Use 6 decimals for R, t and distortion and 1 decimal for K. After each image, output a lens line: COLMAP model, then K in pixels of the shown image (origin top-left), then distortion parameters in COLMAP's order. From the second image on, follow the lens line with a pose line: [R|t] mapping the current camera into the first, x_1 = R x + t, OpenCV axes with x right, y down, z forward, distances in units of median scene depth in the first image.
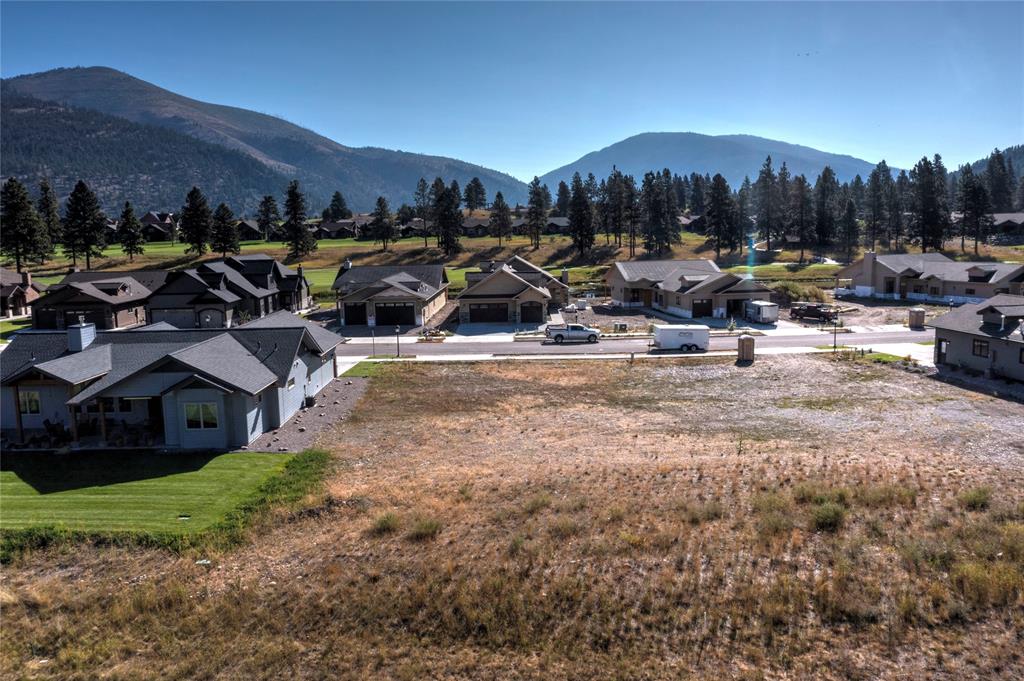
lens RADIAL K [[806.4, 0, 512.0], [0, 806.4, 340.5], [0, 0, 1]] dist [-0.008115, 0.018446]
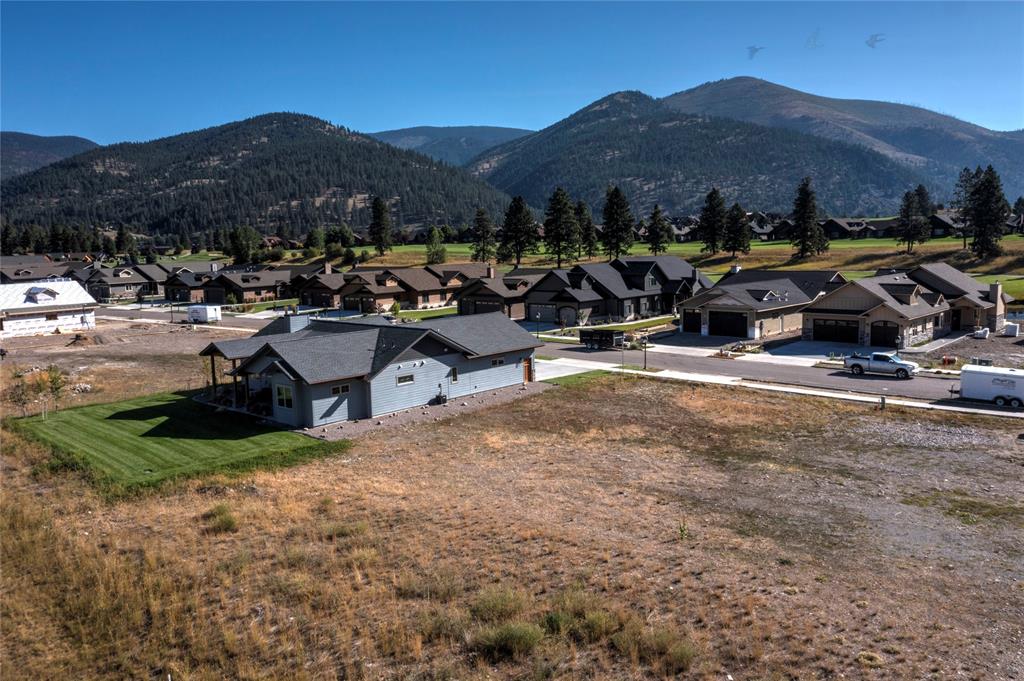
lens RADIAL K [[806.4, 0, 512.0], [0, 806.4, 340.5], [0, 0, 1]] dist [-0.008115, 0.018446]
pose [[0.742014, 0.086128, -0.664829, 0.131861], [-0.083972, 0.995843, 0.035289, -0.011947], [0.665104, 0.029642, 0.746162, 0.068529]]
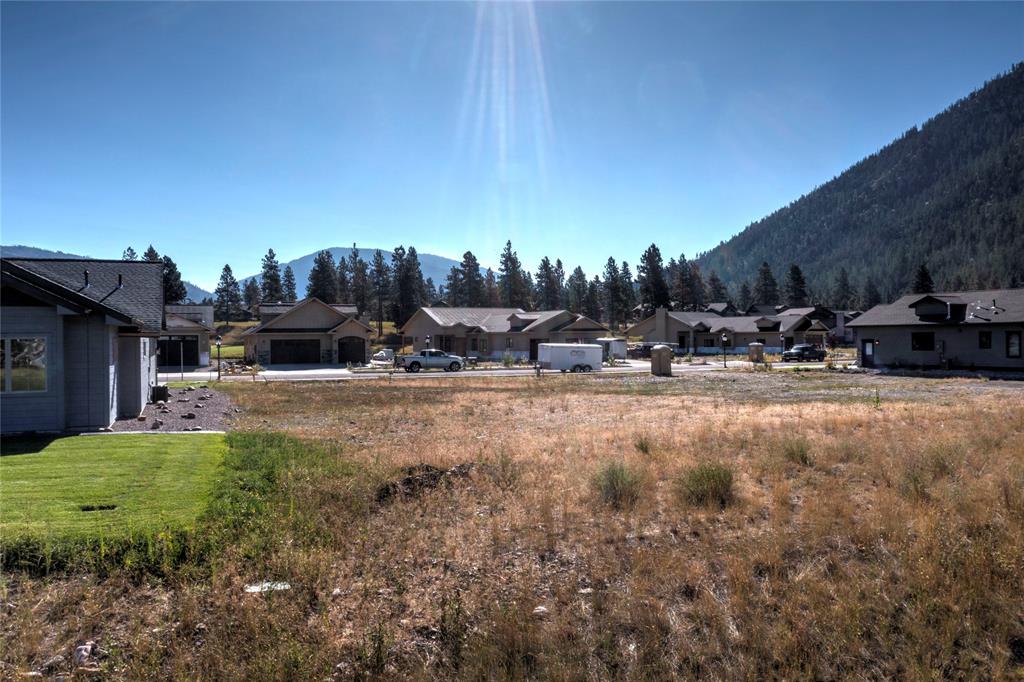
lens RADIAL K [[800.8, 0, 512.0], [0, 800.8, 341.0], [0, 0, 1]] dist [0.005638, 0.008210]
pose [[0.928065, 0.009364, 0.372302, -0.058303], [0.042451, 0.990508, -0.130734, 0.031556], [-0.369992, 0.137134, 0.918858, 0.092877]]
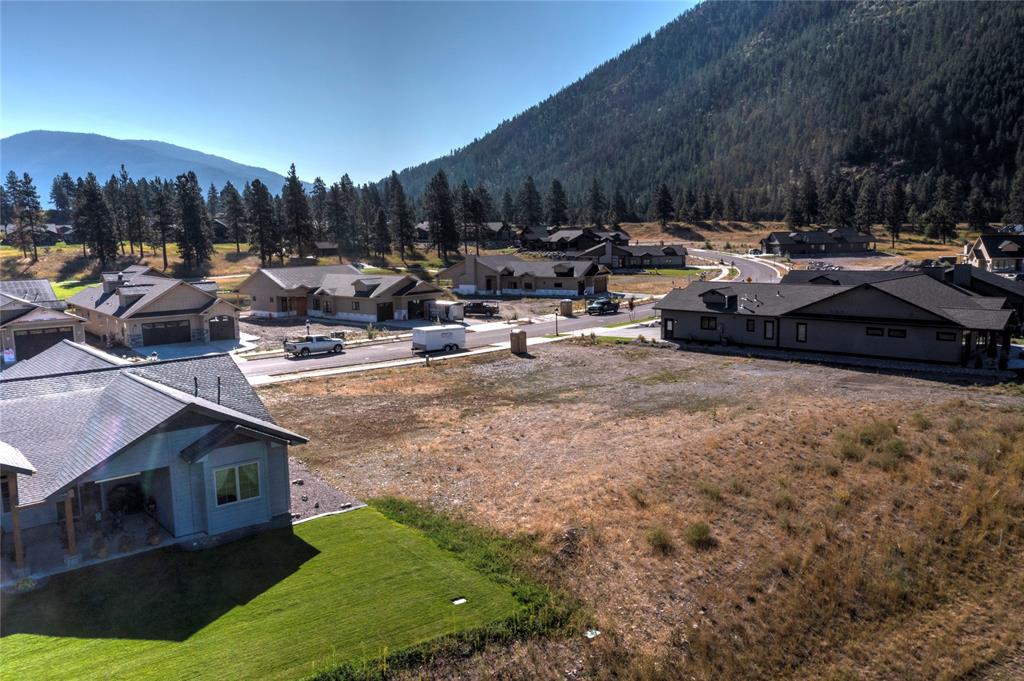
lens RADIAL K [[806.4, 0, 512.0], [0, 806.4, 340.5], [0, 0, 1]] dist [-0.008115, 0.018446]
pose [[0.774089, -0.084062, 0.627471, -0.129229], [0.091910, 0.995567, 0.019989, -0.004758], [-0.626369, 0.042198, 0.778383, 0.060397]]
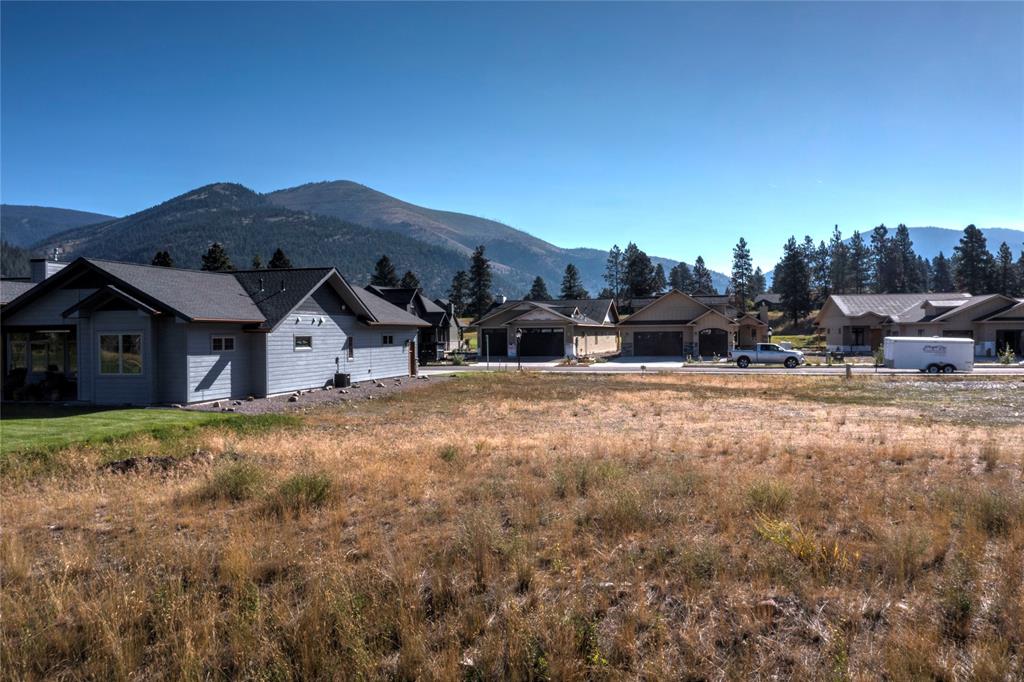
lens RADIAL K [[823.0, 0, 512.0], [0, 823.0, 341.0], [0, 0, 1]] dist [-0.004760, 0.017444]
pose [[0.967202, 0.012164, -0.253718, 0.017430], [-0.043687, 0.991934, -0.118985, 0.030392], [0.250224, 0.126167, 0.959932, 0.090924]]
